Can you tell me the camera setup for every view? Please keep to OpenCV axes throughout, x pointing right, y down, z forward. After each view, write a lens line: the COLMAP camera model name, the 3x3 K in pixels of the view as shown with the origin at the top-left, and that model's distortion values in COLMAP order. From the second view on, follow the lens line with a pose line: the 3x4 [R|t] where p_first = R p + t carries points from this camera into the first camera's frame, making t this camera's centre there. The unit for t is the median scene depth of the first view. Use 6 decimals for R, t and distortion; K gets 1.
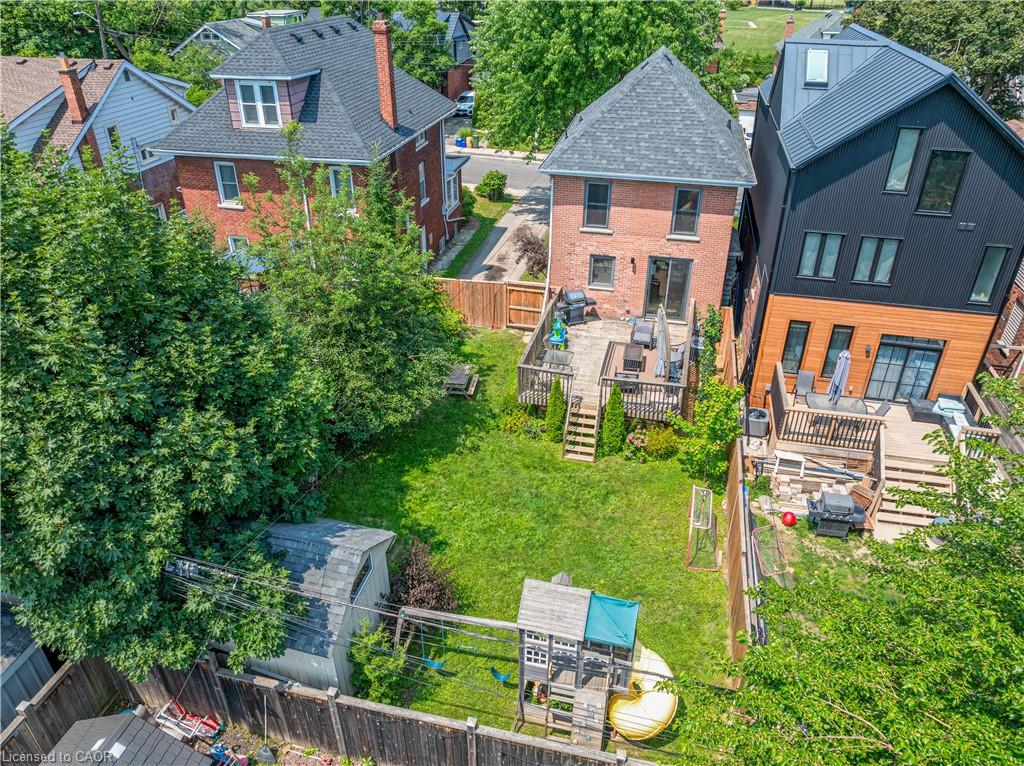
lens RADIAL K [[718.8, 0, 519.3], [0, 718.8, 383.6], [0, 0, 1]] dist [-0.029888, -0.004215]
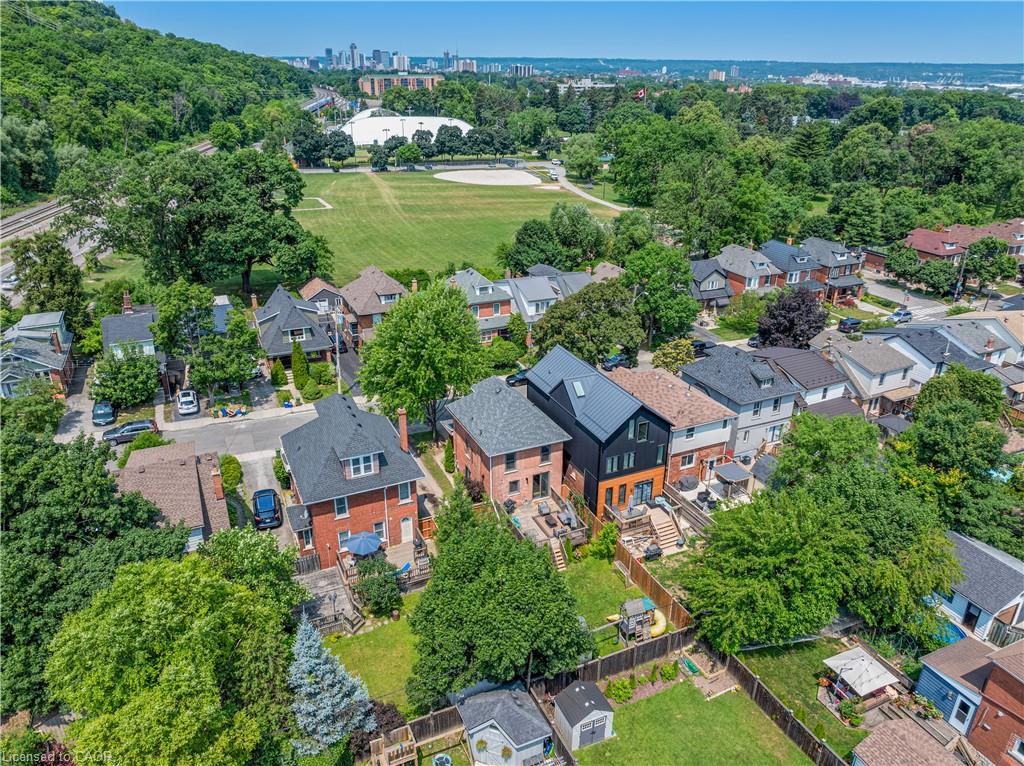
lens RADIAL K [[718.8, 0, 515.7], [0, 718.8, 387.1], [0, 0, 1]] dist [-0.029888, -0.004215]
pose [[0.795875, -0.249073, 0.551856, -1.157157], [0.310522, 0.950379, -0.018888, -0.459751], [-0.519768, 0.186396, 0.833725, -1.015739]]
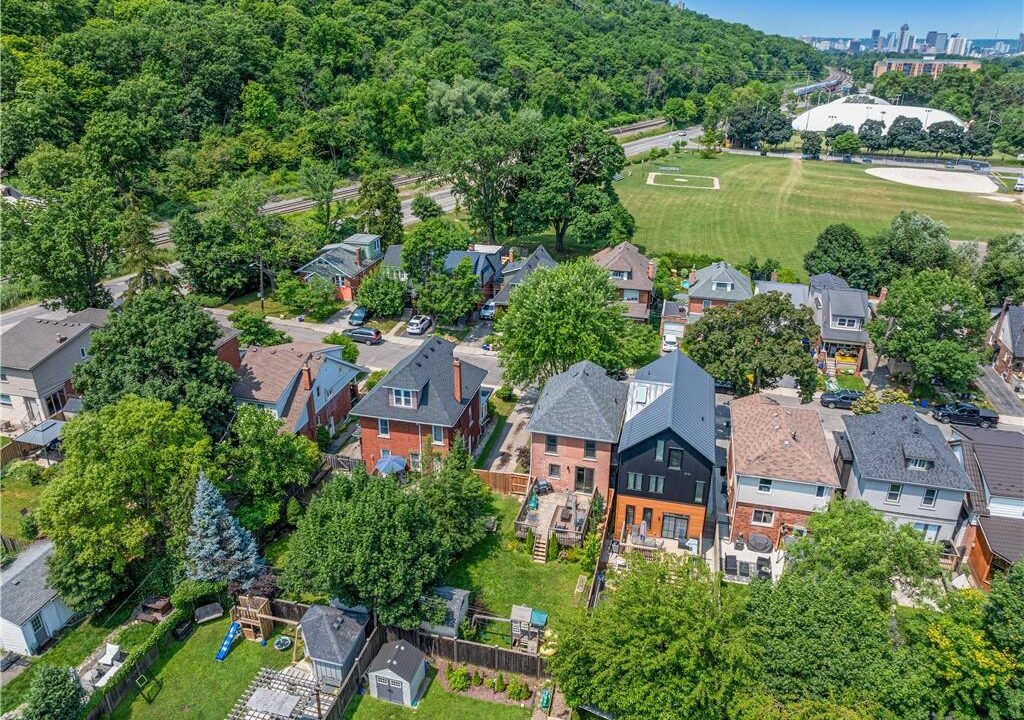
lens RADIAL K [[720.8, 0, 514.0], [0, 720.8, 357.0], [0, 0, 1]] dist [-0.032948, 0.003150]
pose [[0.999679, 0.009535, -0.023459, 0.045145], [-0.012459, 0.991718, -0.127825, -0.248243], [0.022046, 0.128076, 0.991519, -1.376050]]
